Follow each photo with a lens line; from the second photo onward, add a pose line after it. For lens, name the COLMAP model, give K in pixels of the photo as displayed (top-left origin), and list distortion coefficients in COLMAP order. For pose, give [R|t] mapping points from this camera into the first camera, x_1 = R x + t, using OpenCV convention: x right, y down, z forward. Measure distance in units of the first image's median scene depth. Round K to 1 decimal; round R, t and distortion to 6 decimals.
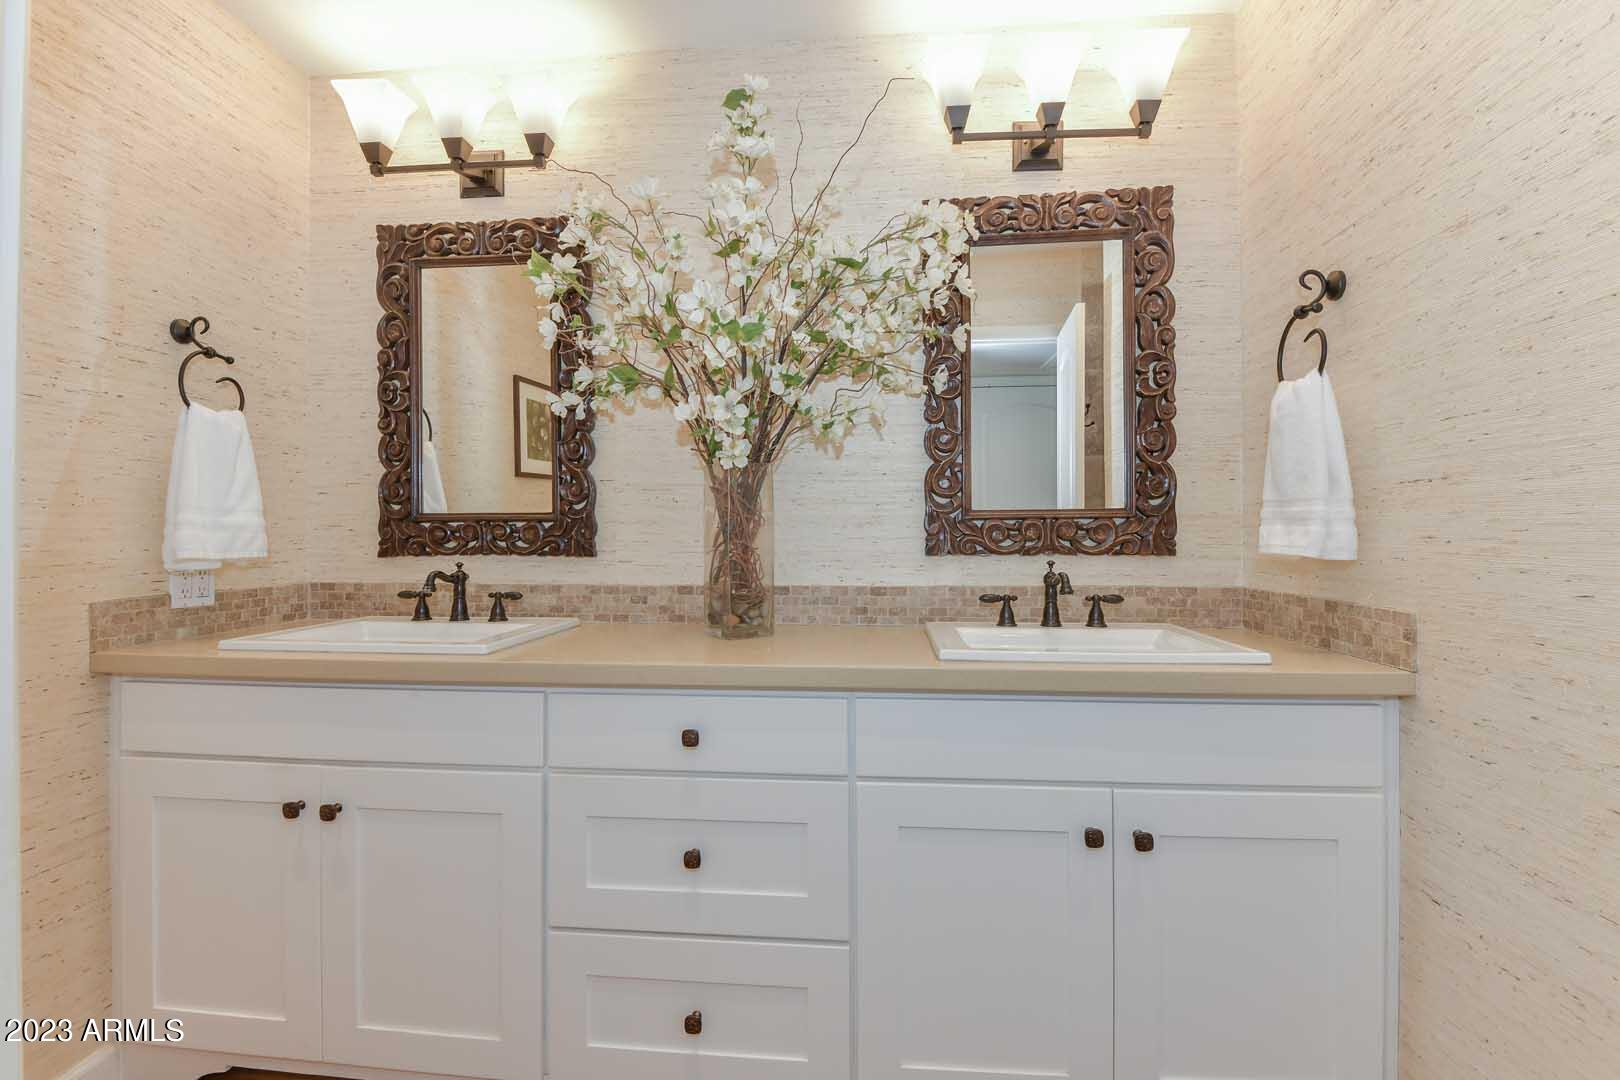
lens RADIAL K [[737.5, 0, 803.9], [0, 737.5, 525.1], [0, 0, 1]] dist [0.016569, -0.026437]
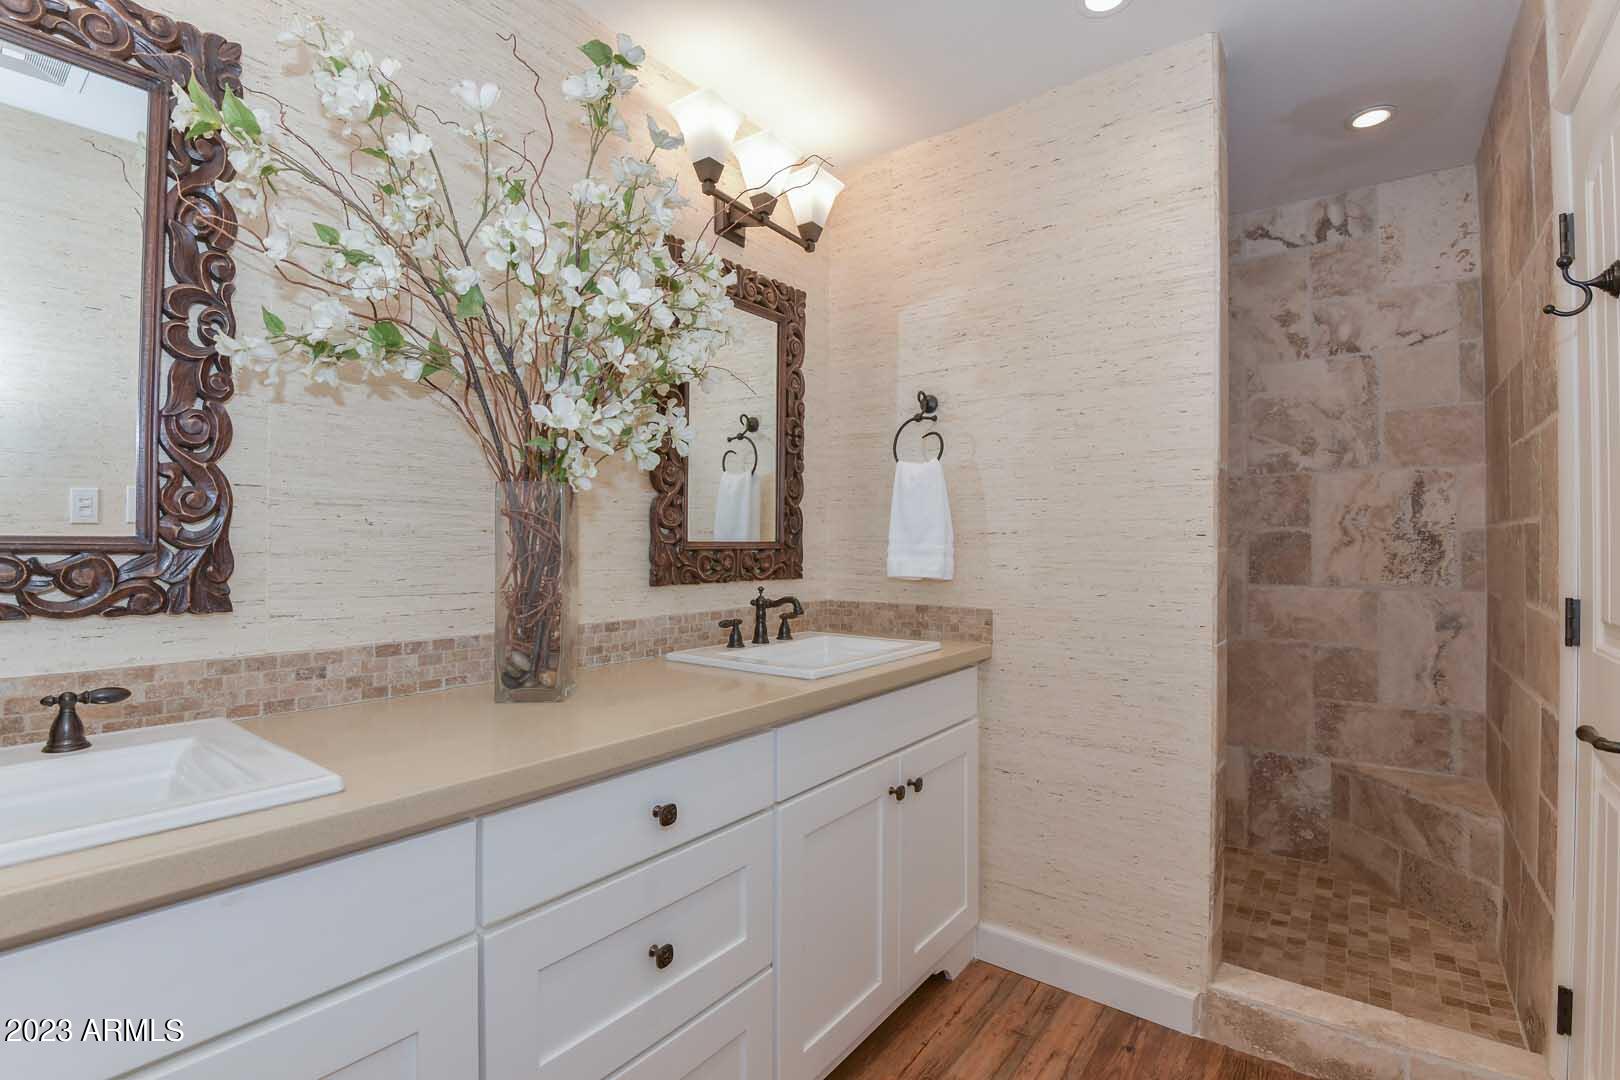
lens RADIAL K [[741.3, 0, 814.4], [0, 741.3, 543.0], [0, 0, 1]] dist [0.013352, -0.027277]
pose [[0.520003, 0.007810, 0.854129, -0.591581], [-0.011904, 0.999927, -0.001896, -0.018826], [-0.854081, -0.009182, 0.520058, 0.303484]]
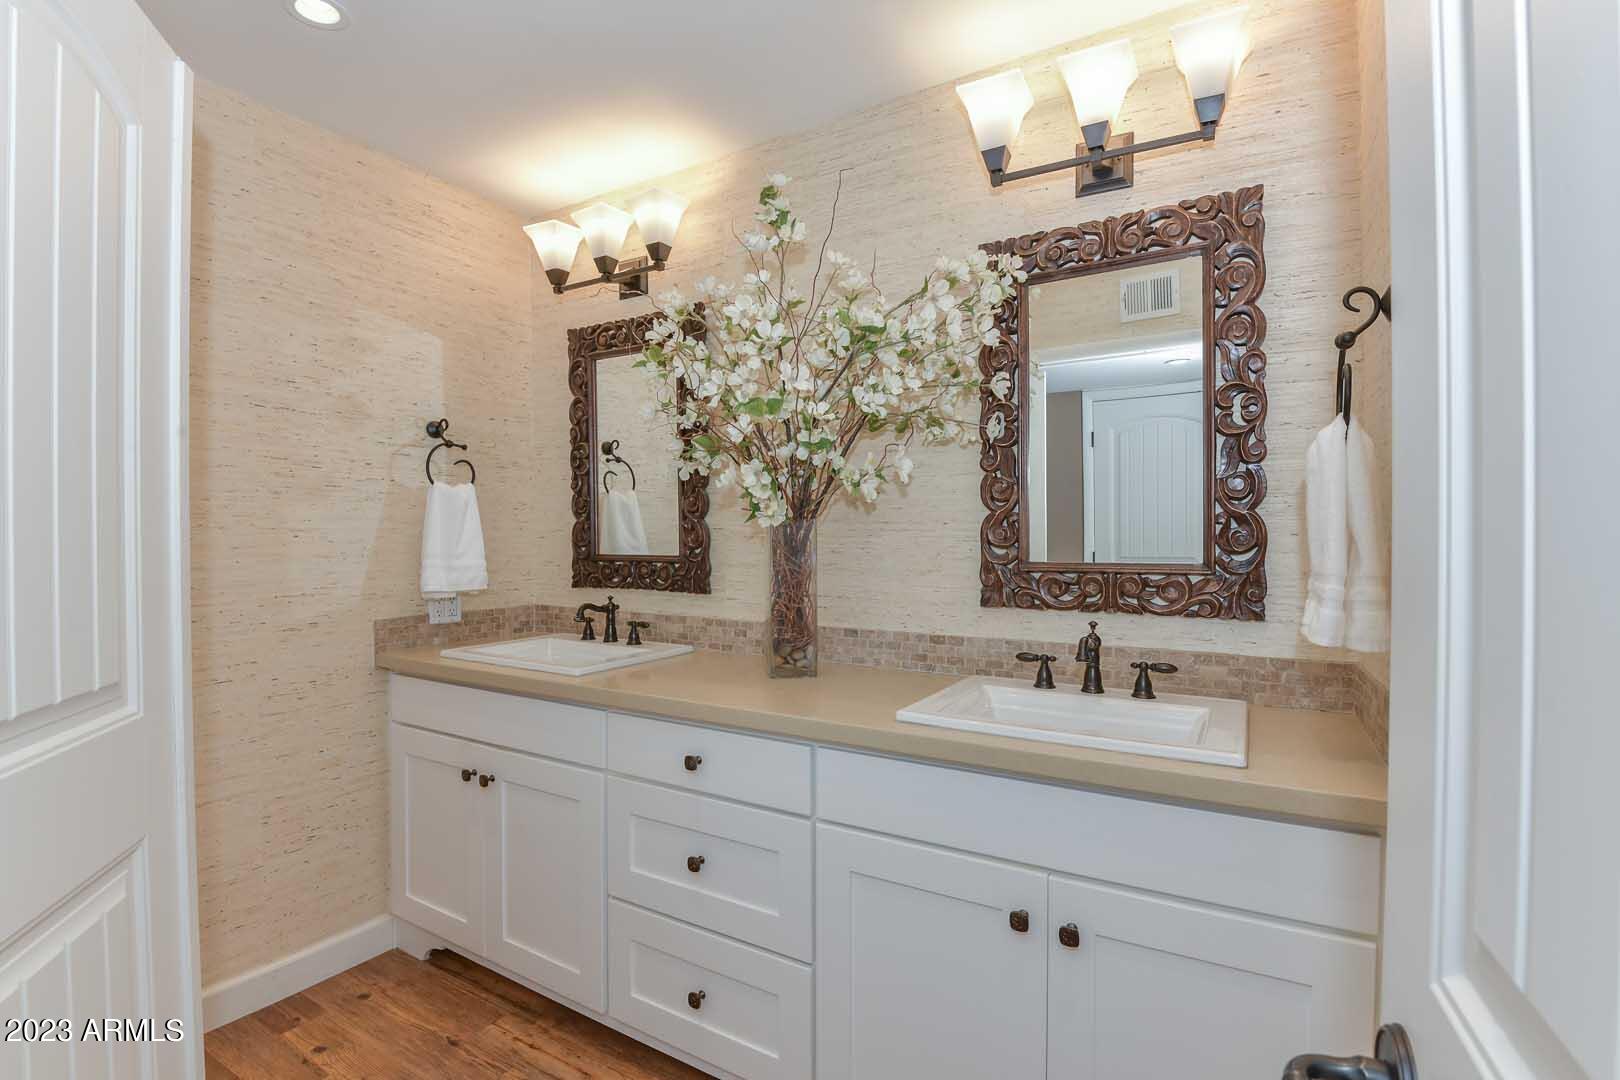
lens RADIAL K [[737.7, 0, 804.4], [0, 737.7, 544.7], [0, 0, 1]] dist [0.012249, -0.026883]
pose [[0.903726, 0.007881, -0.428039, 0.382968], [0.001917, 0.999746, 0.022454, -0.066321], [0.428107, -0.021113, 0.903481, 0.007938]]
